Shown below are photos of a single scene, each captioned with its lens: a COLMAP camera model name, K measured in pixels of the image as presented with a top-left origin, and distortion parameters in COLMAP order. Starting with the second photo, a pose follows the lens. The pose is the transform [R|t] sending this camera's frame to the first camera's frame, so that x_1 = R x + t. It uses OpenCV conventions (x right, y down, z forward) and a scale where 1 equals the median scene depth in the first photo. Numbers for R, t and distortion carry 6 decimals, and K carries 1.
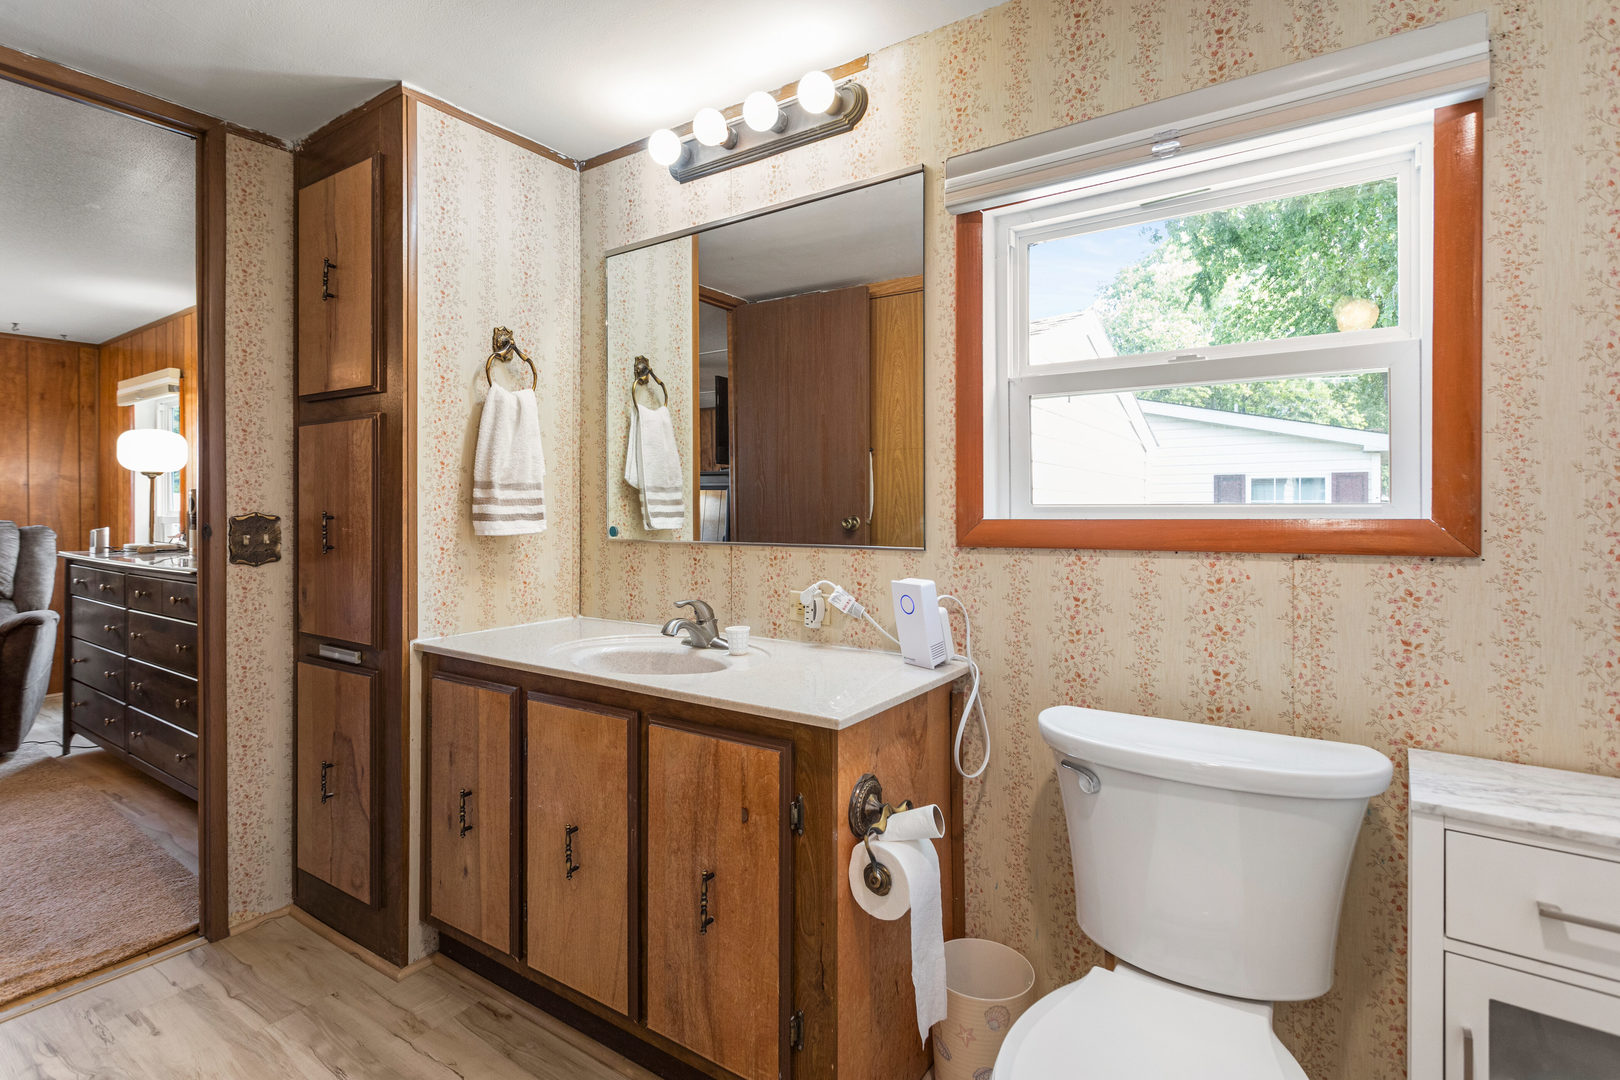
lens RADIAL K [[778.7, 0, 797.8], [0, 778.7, 515.4], [0, 0, 1]] dist [0.001327, 0.000152]
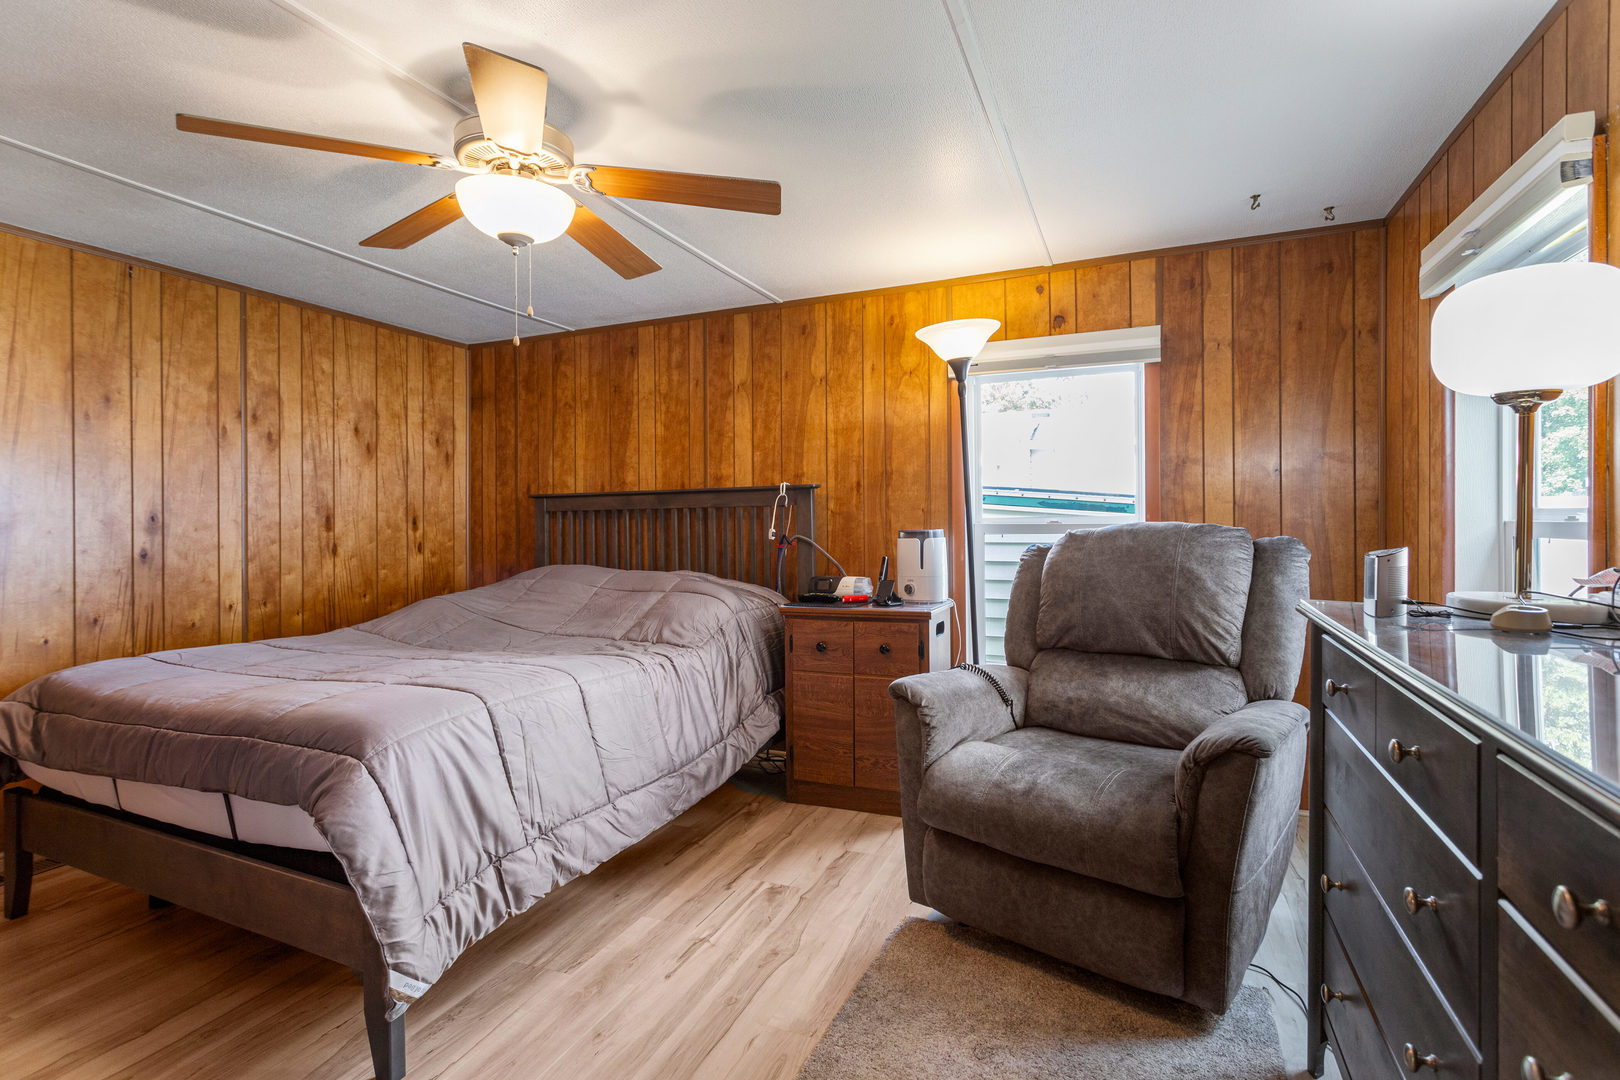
lens RADIAL K [[778.7, 0, 797.8], [0, 778.7, 515.4], [0, 0, 1]] dist [0.001327, 0.000152]
pose [[0.193073, -0.003827, -0.981177, -0.451924], [-0.004991, 0.999976, -0.004882, 0.002247], [0.981172, 0.005839, 0.193049, 0.504121]]
